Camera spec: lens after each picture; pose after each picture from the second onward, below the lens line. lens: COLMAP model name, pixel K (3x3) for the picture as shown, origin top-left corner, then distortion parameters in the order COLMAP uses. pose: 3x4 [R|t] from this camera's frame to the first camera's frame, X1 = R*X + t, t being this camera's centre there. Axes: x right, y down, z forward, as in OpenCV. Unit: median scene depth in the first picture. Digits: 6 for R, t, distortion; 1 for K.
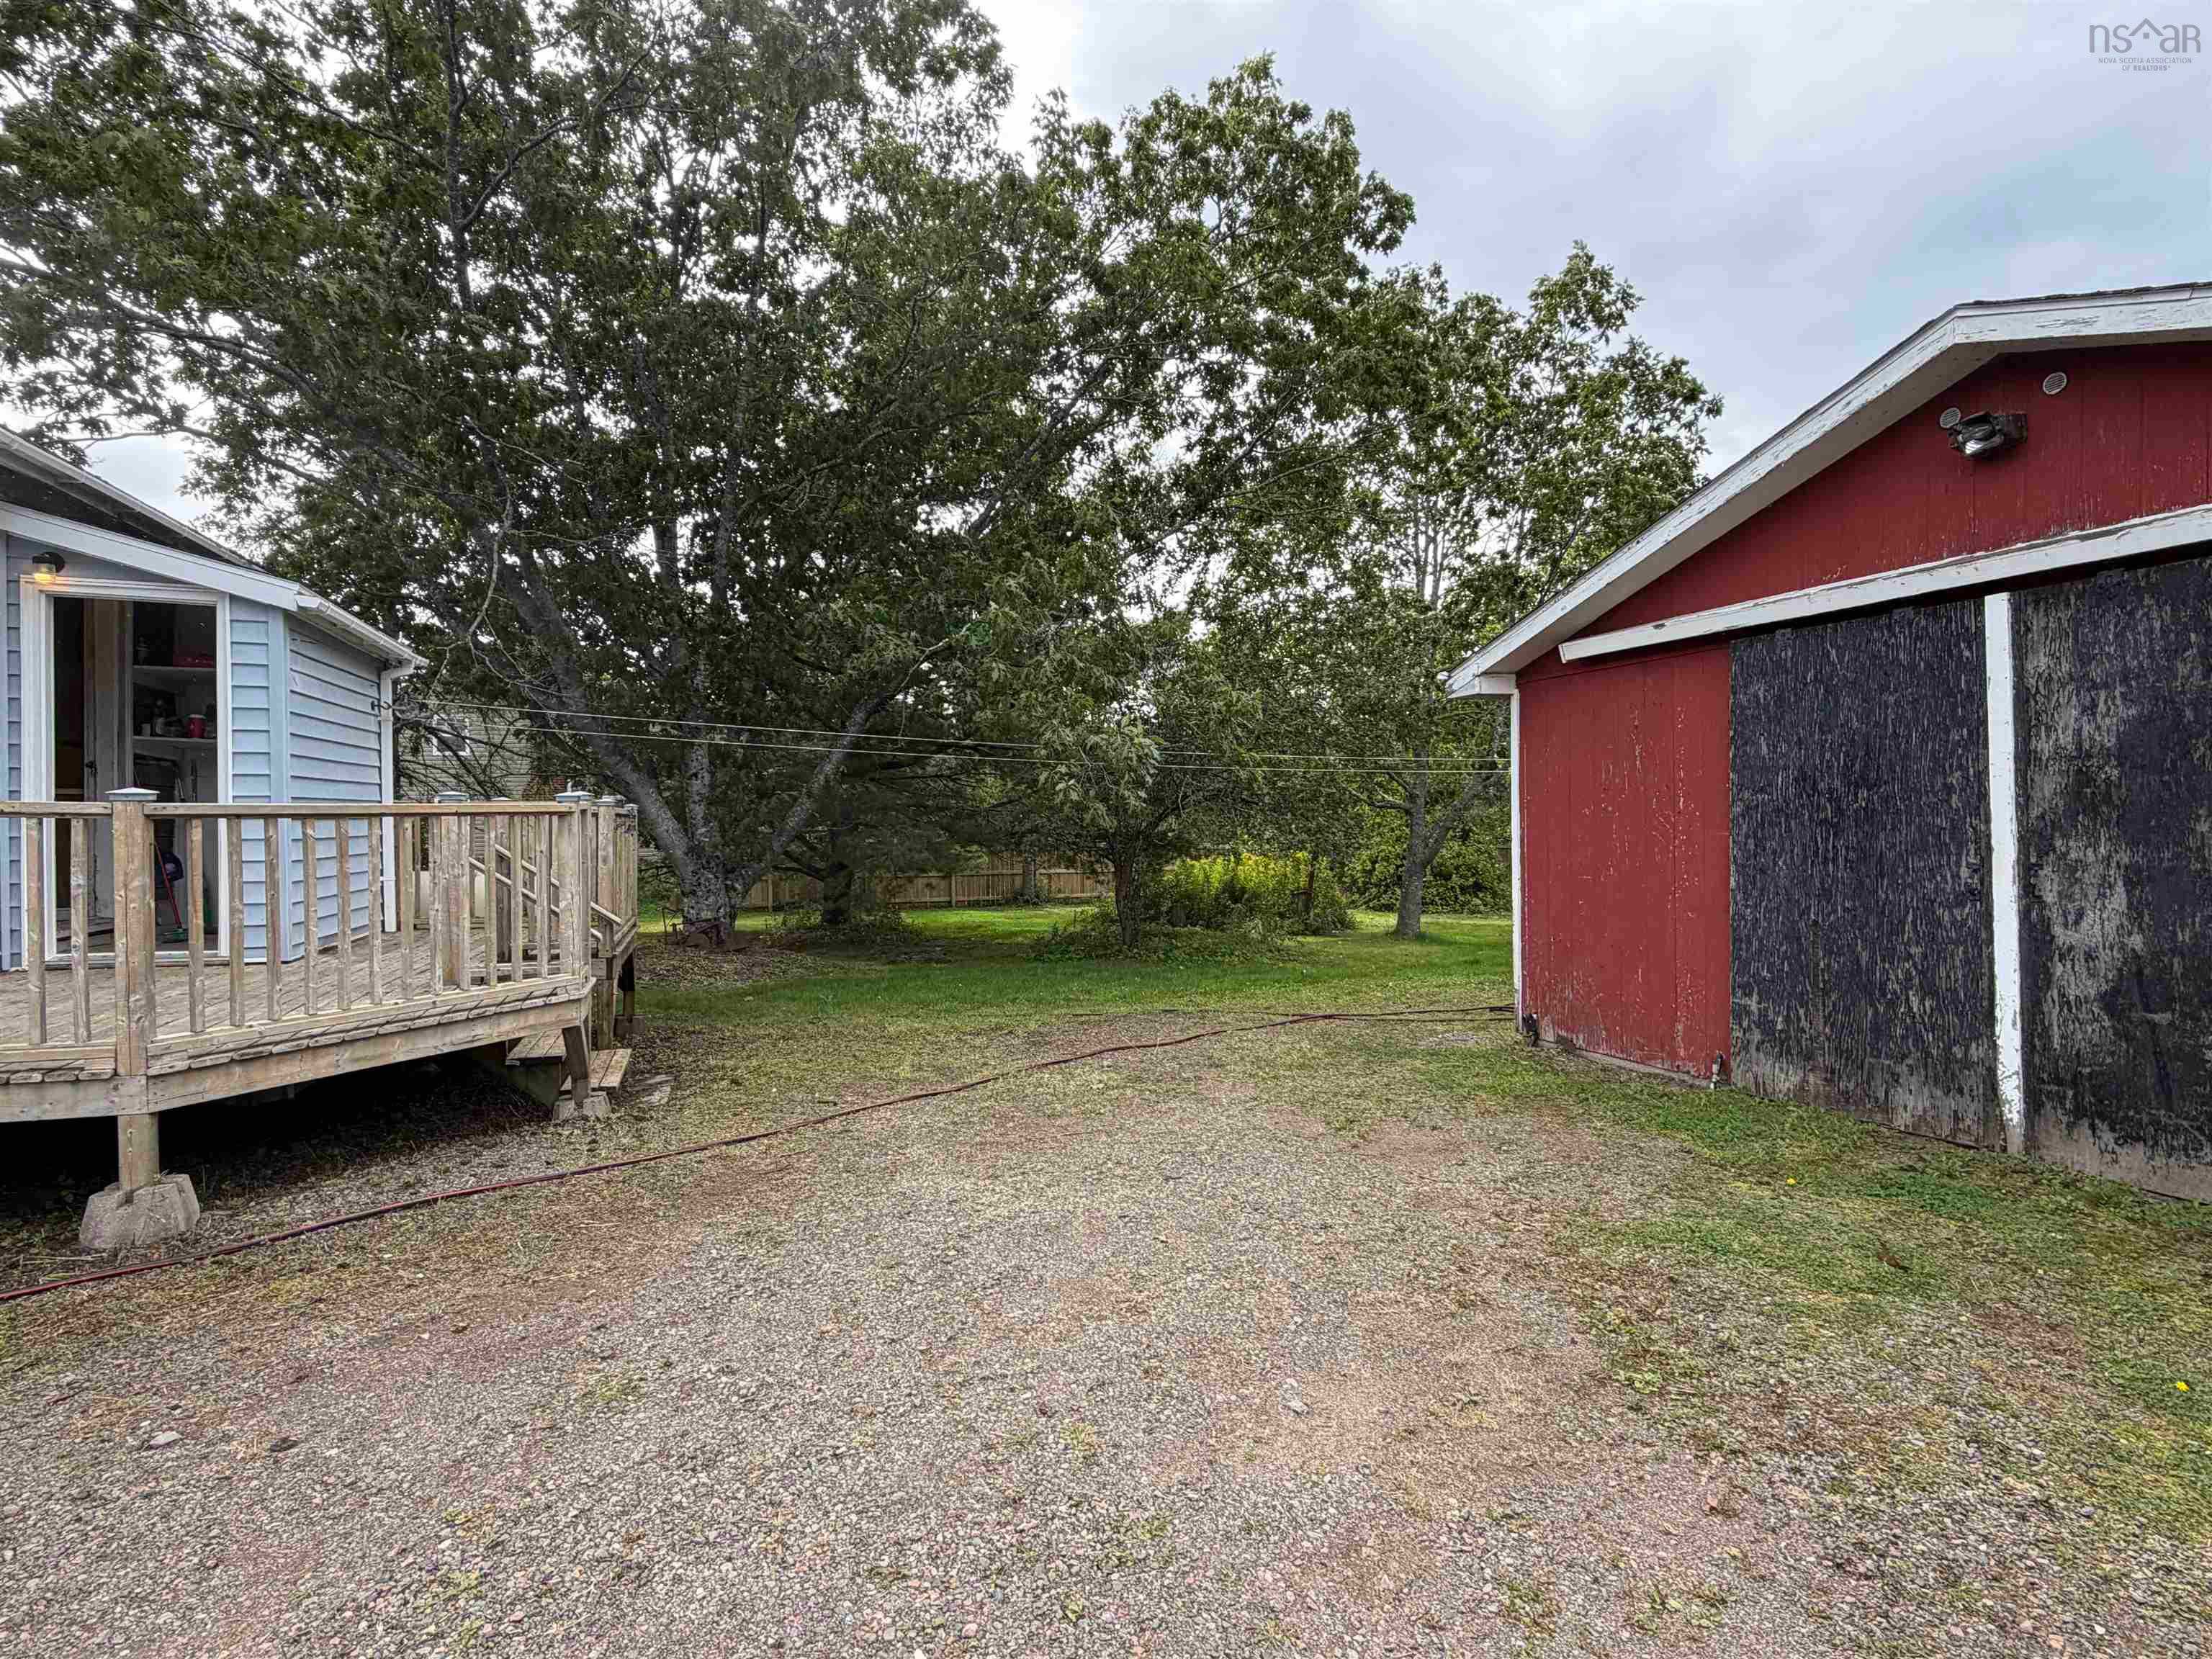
lens RADIAL K [[1100.9, 0, 1111.5], [0, 1100.9, 826.8], [0, 0, 1]] dist [0.001412, -0.000971]
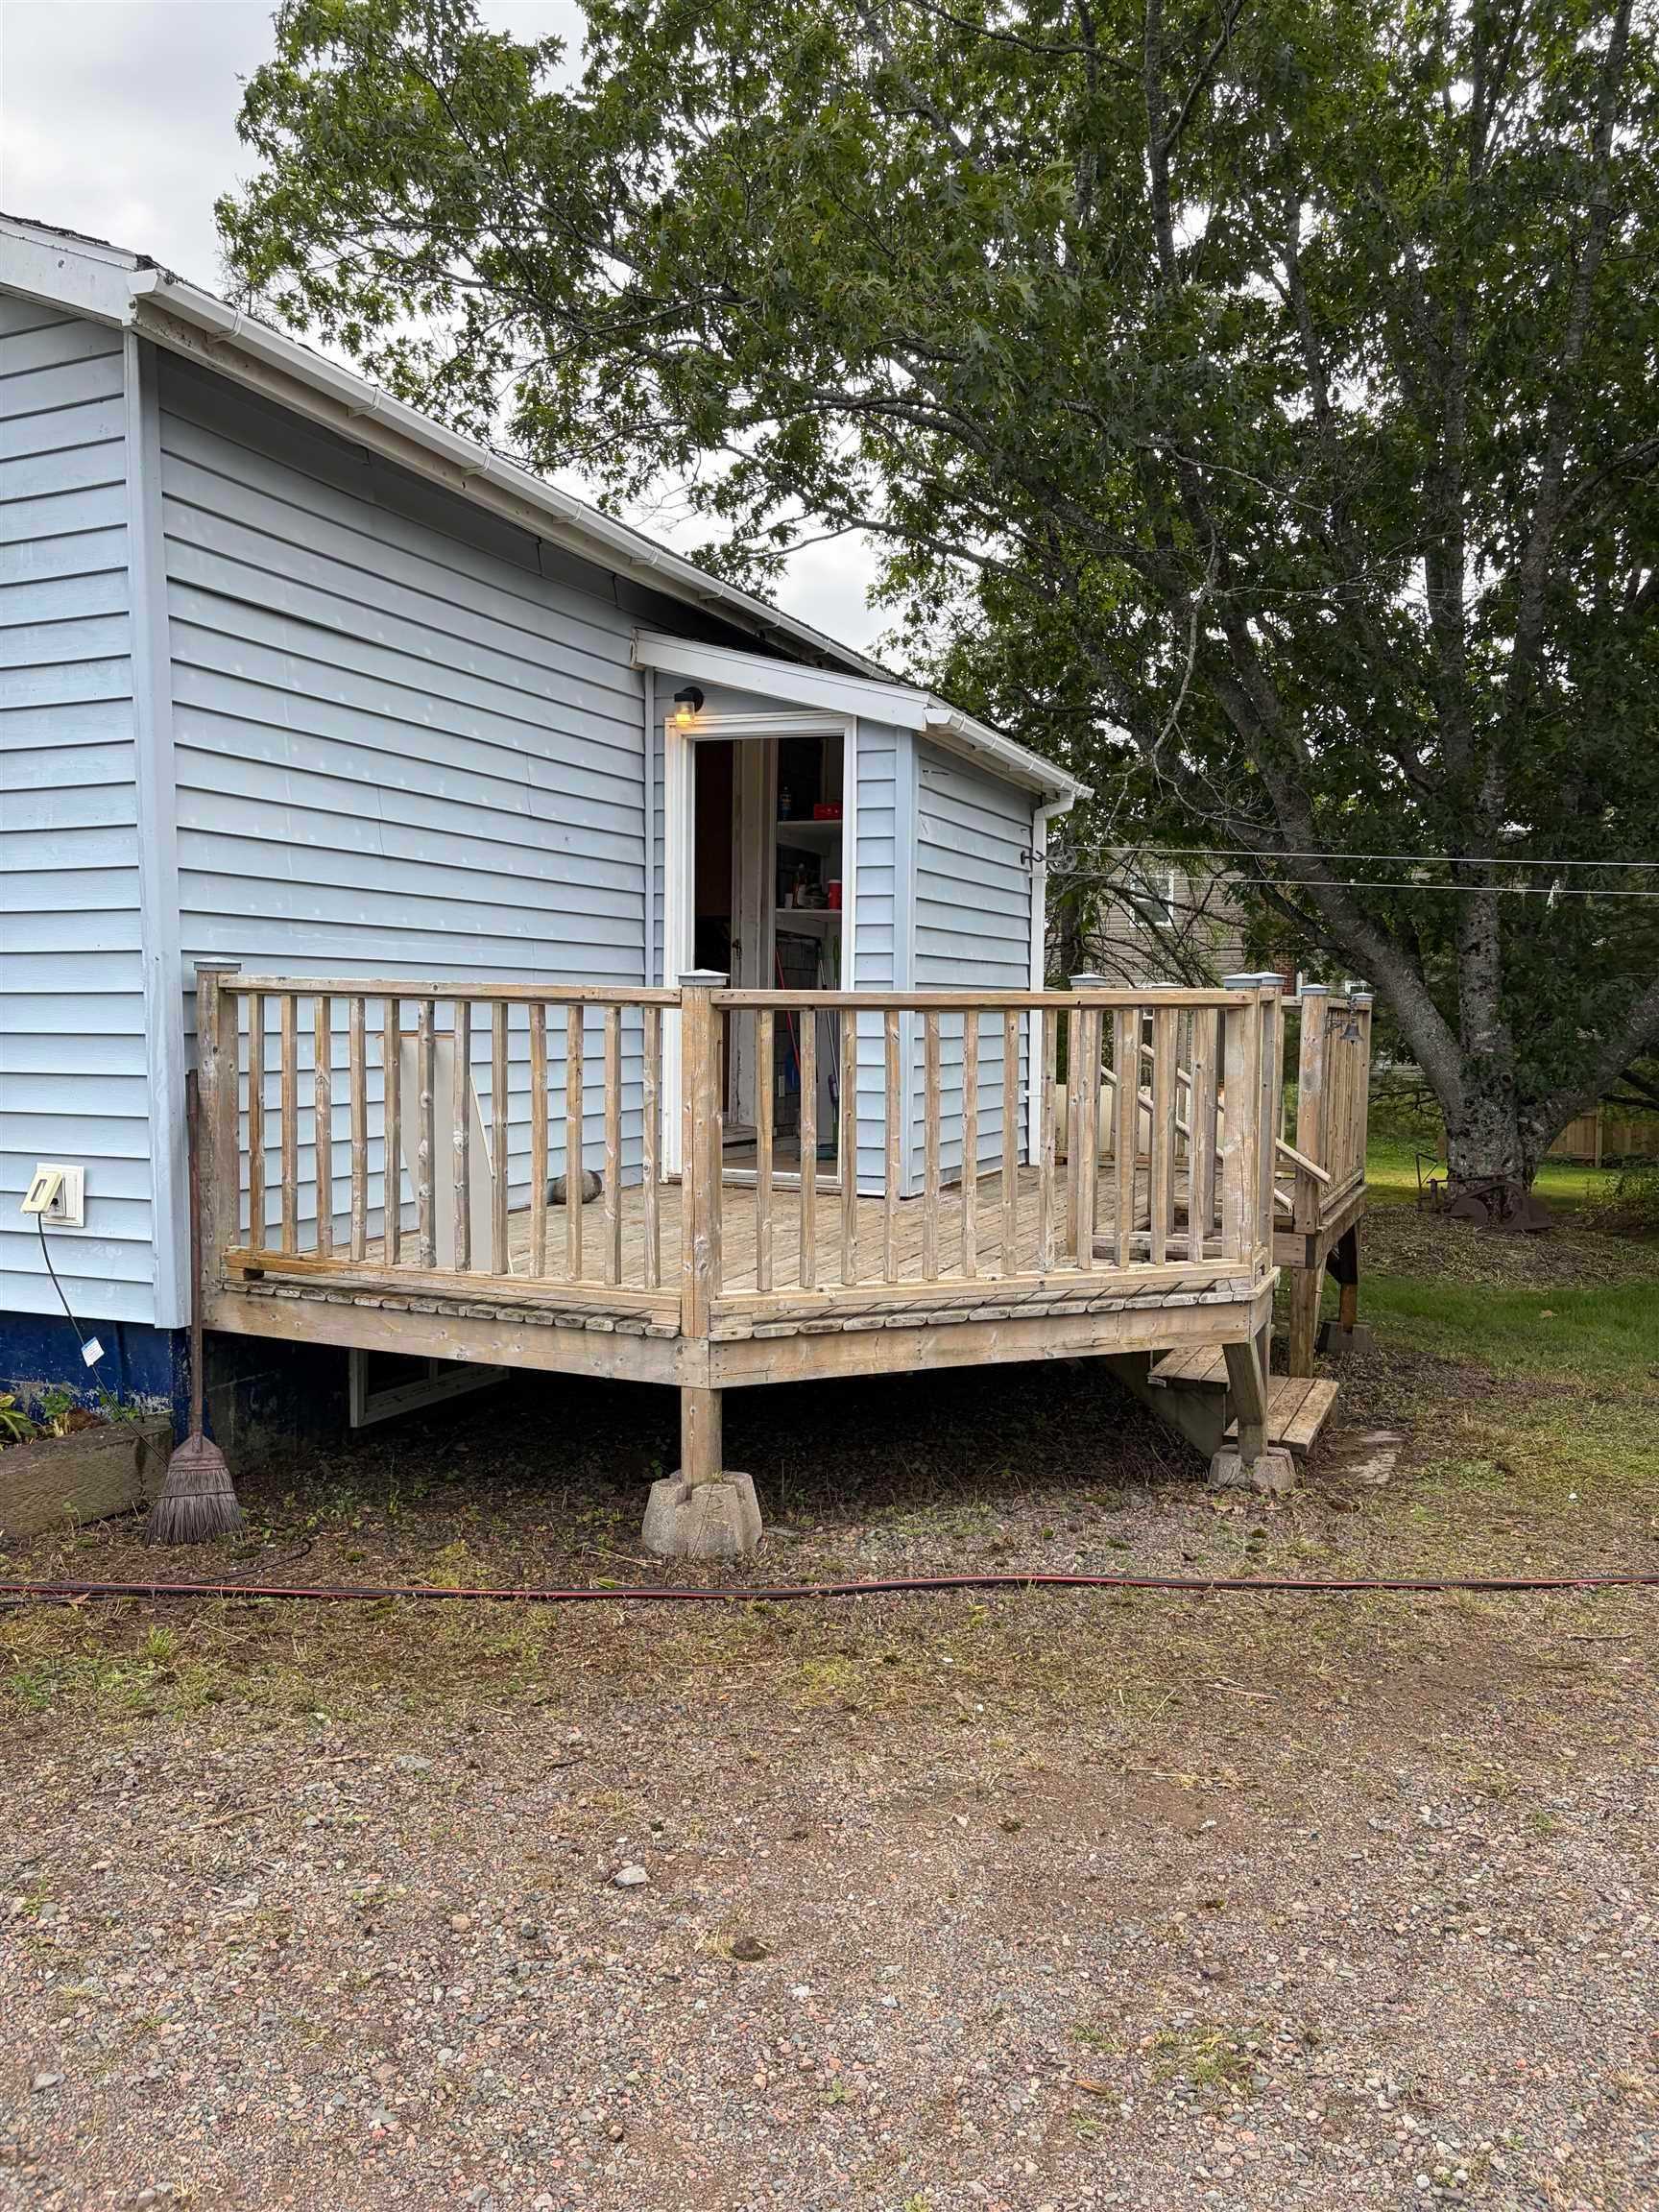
lens RADIAL K [[1654.3, 0, 829.5], [0, 1654.3, 1106.0], [0, 0, 1]] dist [0.042759, -0.050669]
pose [[0.740757, 0.049275, -0.669963, -0.045106], [-0.018059, 0.998406, 0.053465, -0.002703], [0.671530, -0.027505, 0.740467, 0.208507]]
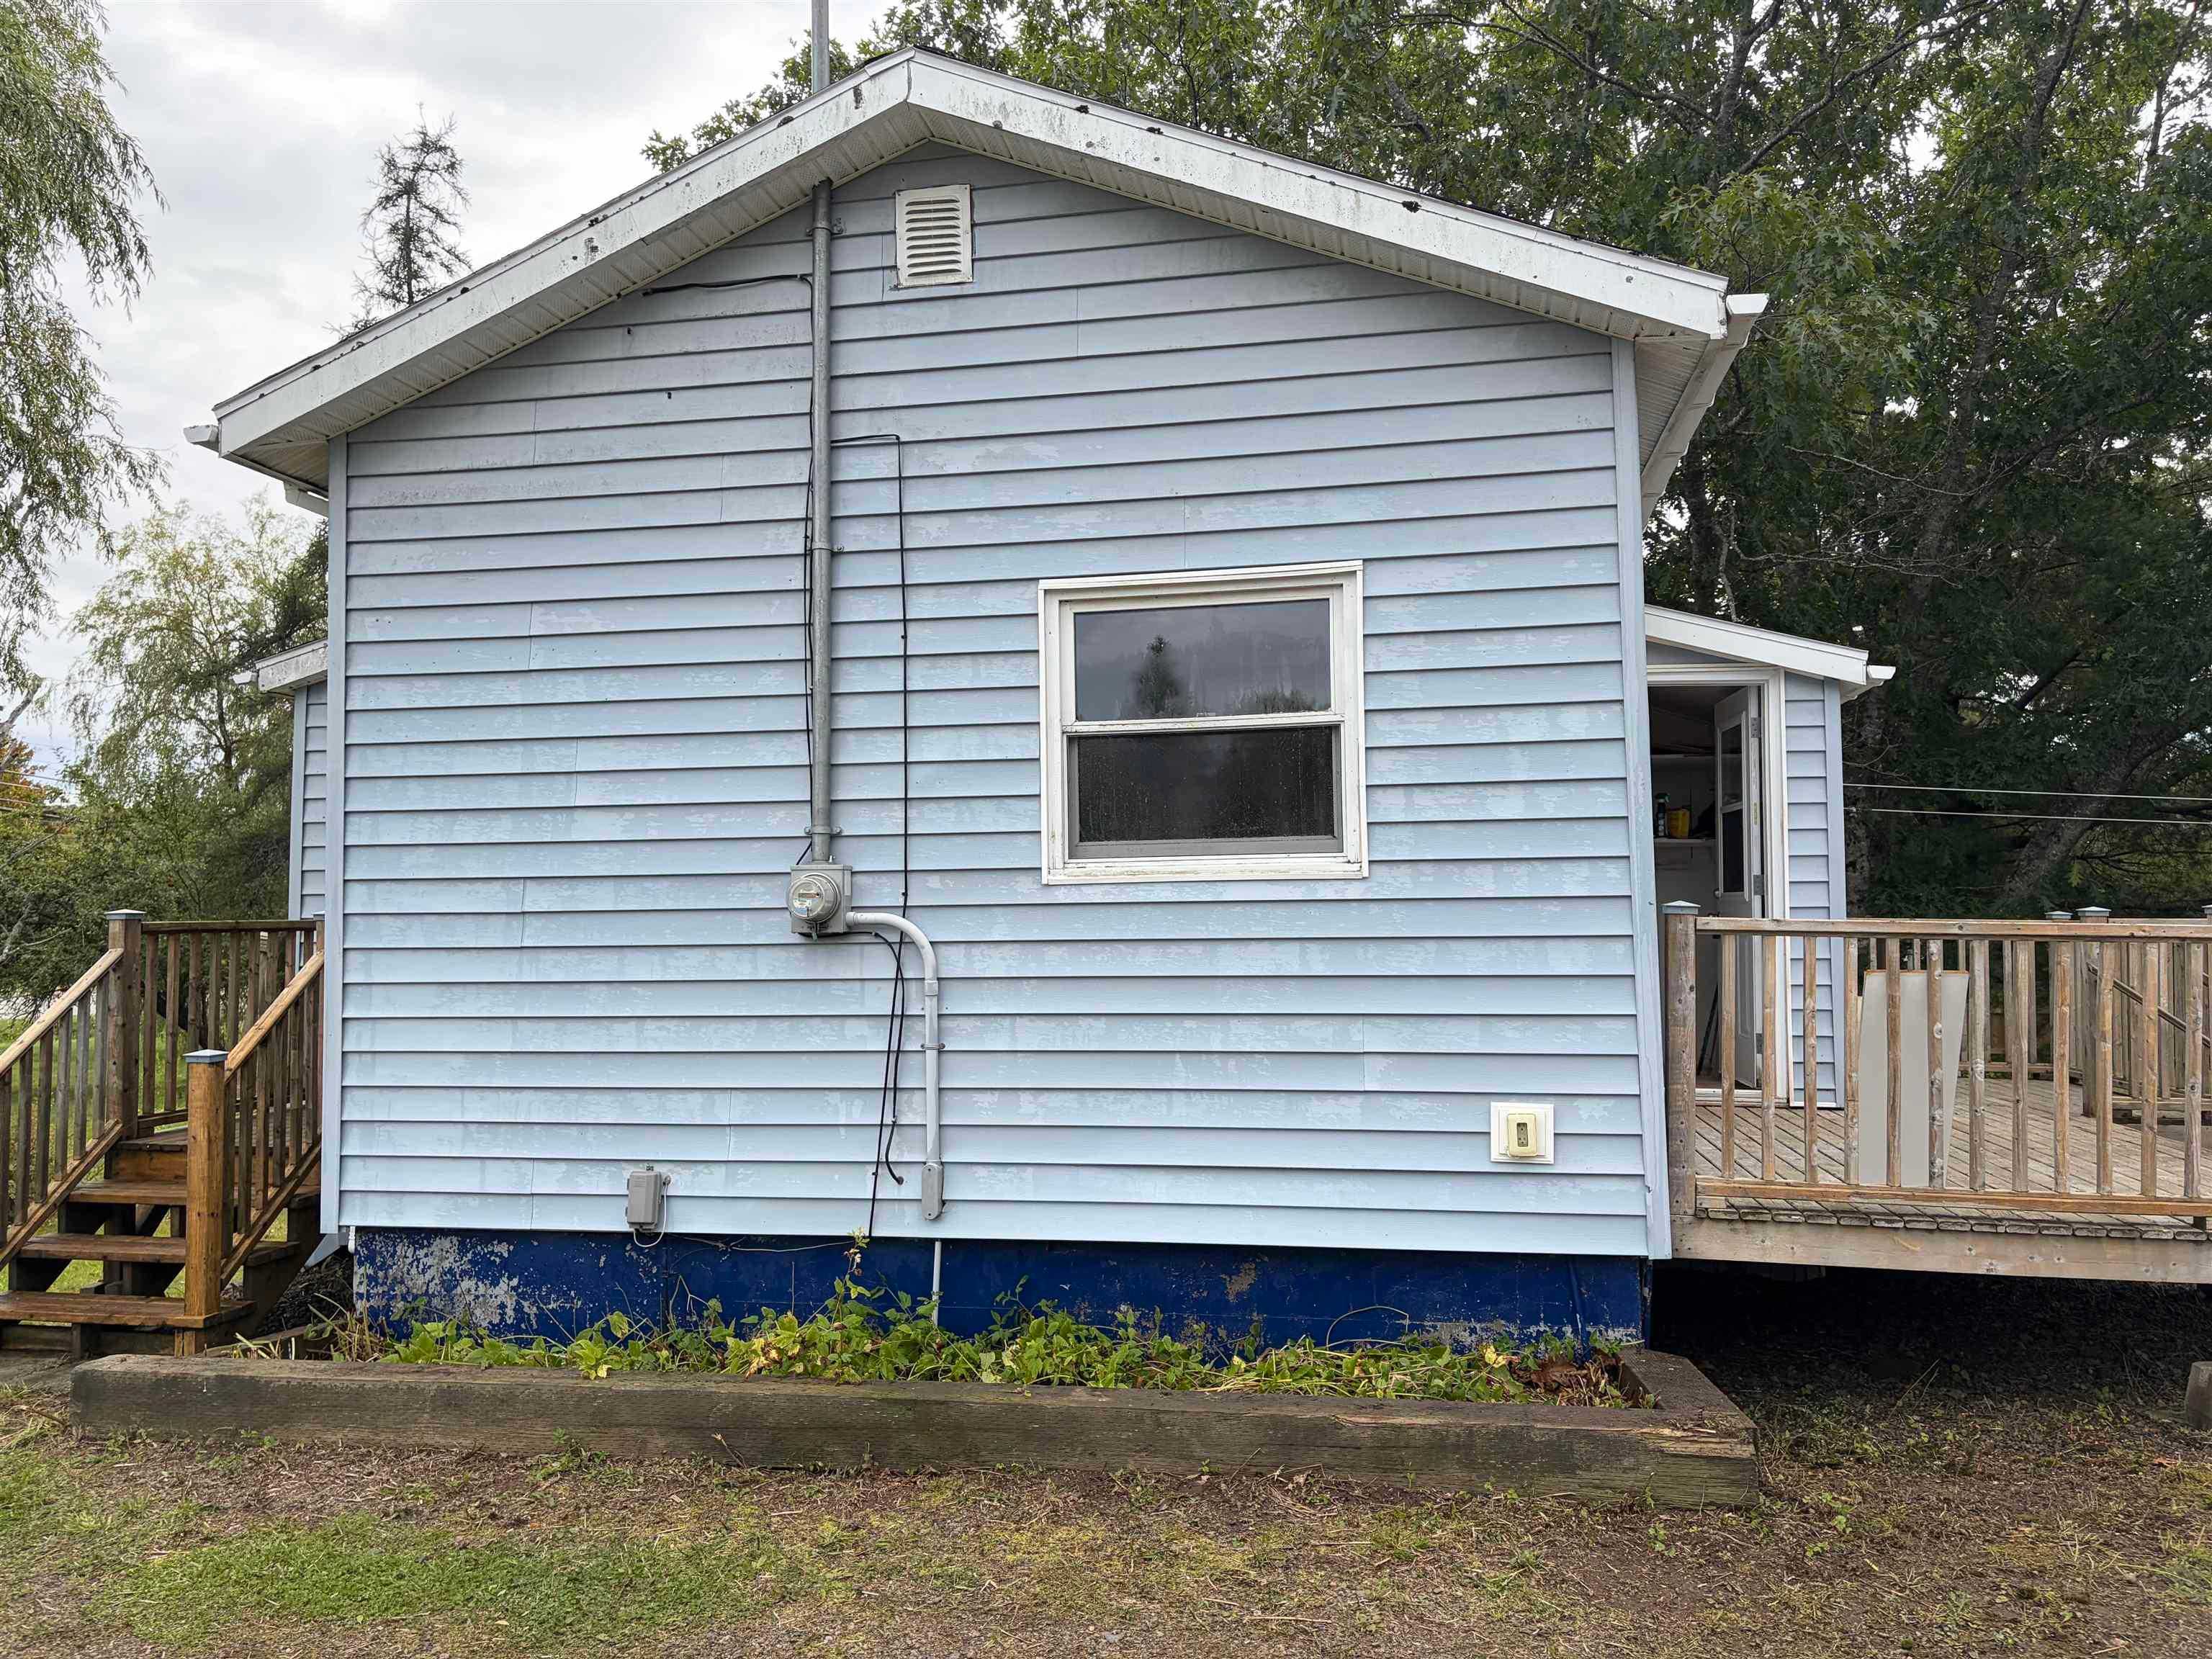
lens RADIAL K [[1654.3, 0, 1104.7], [0, 1654.3, 867.4], [0, 0, 1]] dist [0.042759, -0.050669]
pose [[0.871638, -0.021416, -0.489682, -1.065349], [0.003326, 0.999280, -0.037783, -0.020693], [0.490139, 0.031304, 0.871082, -0.636481]]
